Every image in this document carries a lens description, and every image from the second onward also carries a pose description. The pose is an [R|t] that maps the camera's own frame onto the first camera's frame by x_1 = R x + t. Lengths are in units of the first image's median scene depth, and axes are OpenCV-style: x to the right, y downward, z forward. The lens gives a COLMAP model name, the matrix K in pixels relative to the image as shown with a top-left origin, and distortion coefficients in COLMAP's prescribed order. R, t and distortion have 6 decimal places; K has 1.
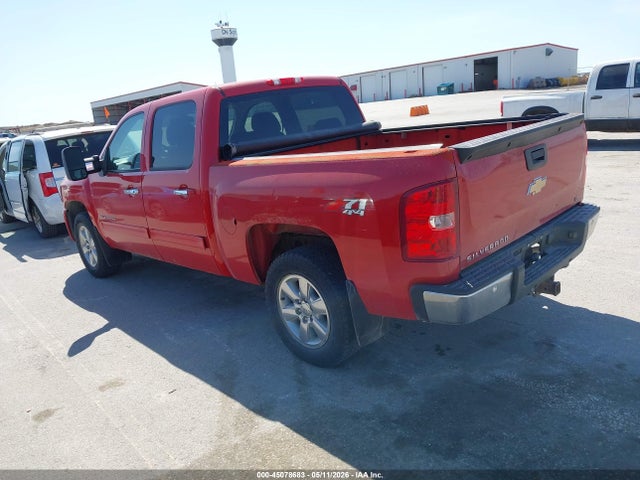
lens RADIAL K [[504.6, 0, 329.5], [0, 504.6, 237.5], [0, 0, 1]] dist [0.025410, -0.039314]
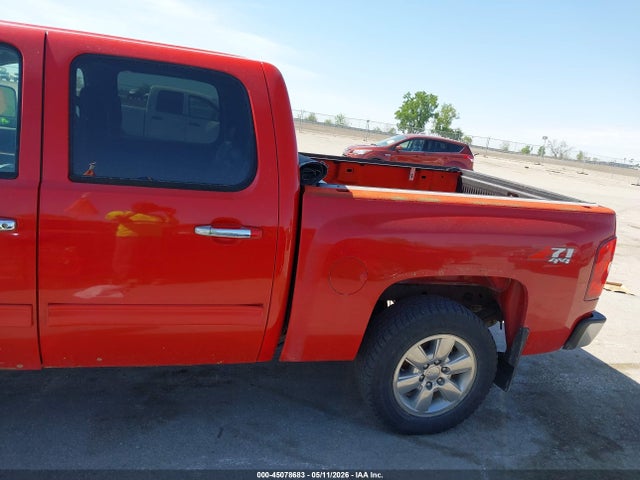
lens RADIAL K [[504.6, 0, 318.3], [0, 504.6, 244.7], [0, 0, 1]] dist [0.025410, -0.039314]
pose [[0.455337, -0.041652, 0.889344, -0.657560], [0.036389, 0.998941, 0.028154, -0.077726], [-0.889575, 0.019543, 0.456371, 0.576773]]
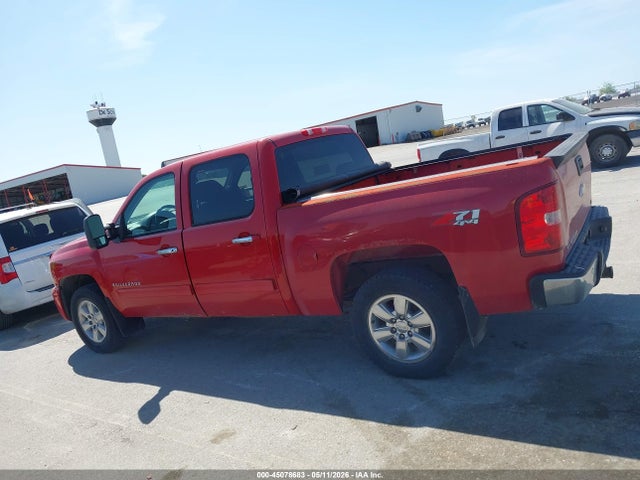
lens RADIAL K [[504.6, 0, 317.9], [0, 504.6, 235.7], [0, 0, 1]] dist [0.025410, -0.039314]
pose [[0.972272, -0.118178, 0.201795, -0.306596], [0.143286, 0.983014, -0.114682, 0.037420], [-0.184815, 0.140416, 0.972691, -0.028166]]
